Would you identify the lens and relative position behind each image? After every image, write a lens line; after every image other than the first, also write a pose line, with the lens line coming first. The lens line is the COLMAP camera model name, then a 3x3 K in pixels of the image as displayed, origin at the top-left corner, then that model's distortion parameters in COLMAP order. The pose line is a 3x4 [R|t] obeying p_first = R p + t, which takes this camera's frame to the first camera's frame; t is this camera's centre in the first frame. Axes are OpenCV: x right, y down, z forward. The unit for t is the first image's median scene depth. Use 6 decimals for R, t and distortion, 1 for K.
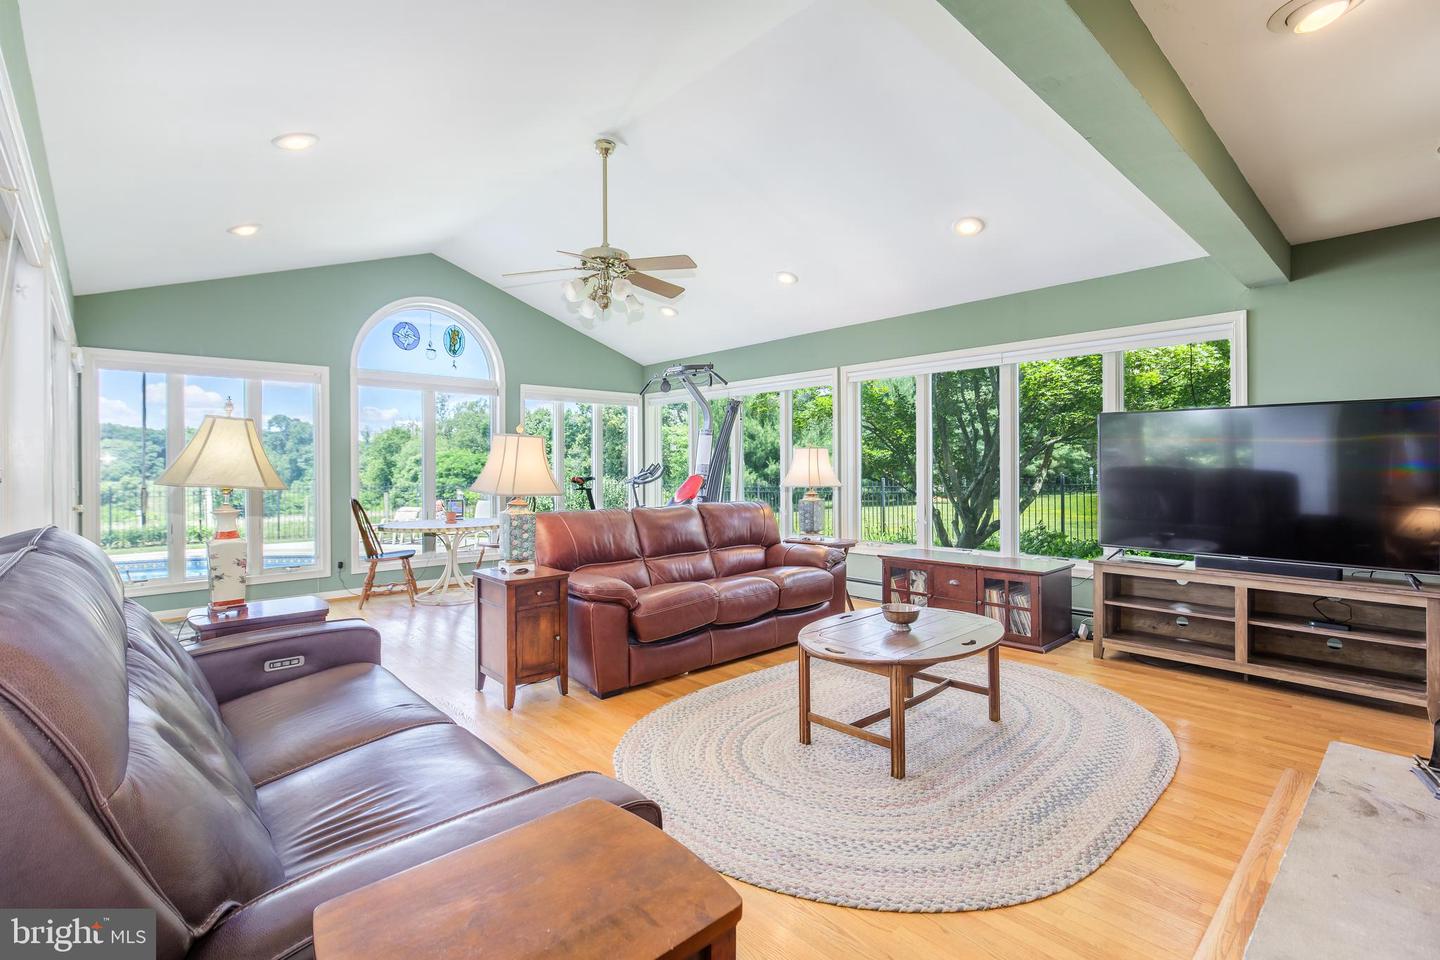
lens RADIAL K [[663.9, 0, 708.5], [0, 663.9, 462.6], [0, 0, 1]] dist [-0.011611, 0.005109]
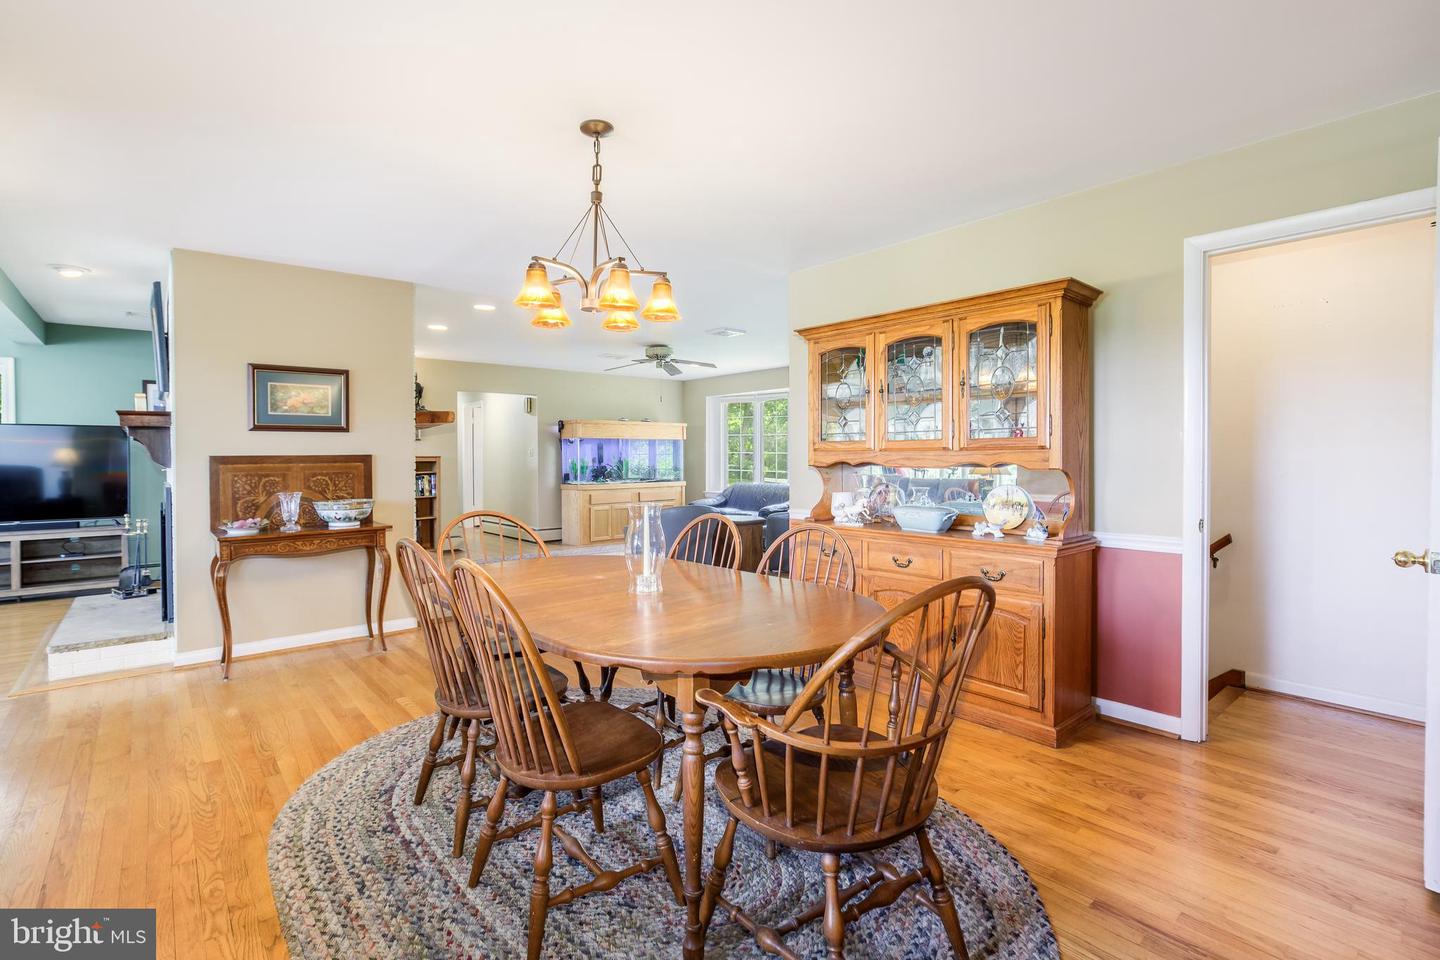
lens RADIAL K [[663.9, 0, 702.5], [0, 663.9, 461.0], [0, 0, 1]] dist [-0.011611, 0.005109]
pose [[0.041701, -0.005699, 0.999114, -0.673743], [0.003455, 0.999979, 0.005560, -0.002972], [-0.999124, 0.003220, 0.041720, -0.679401]]
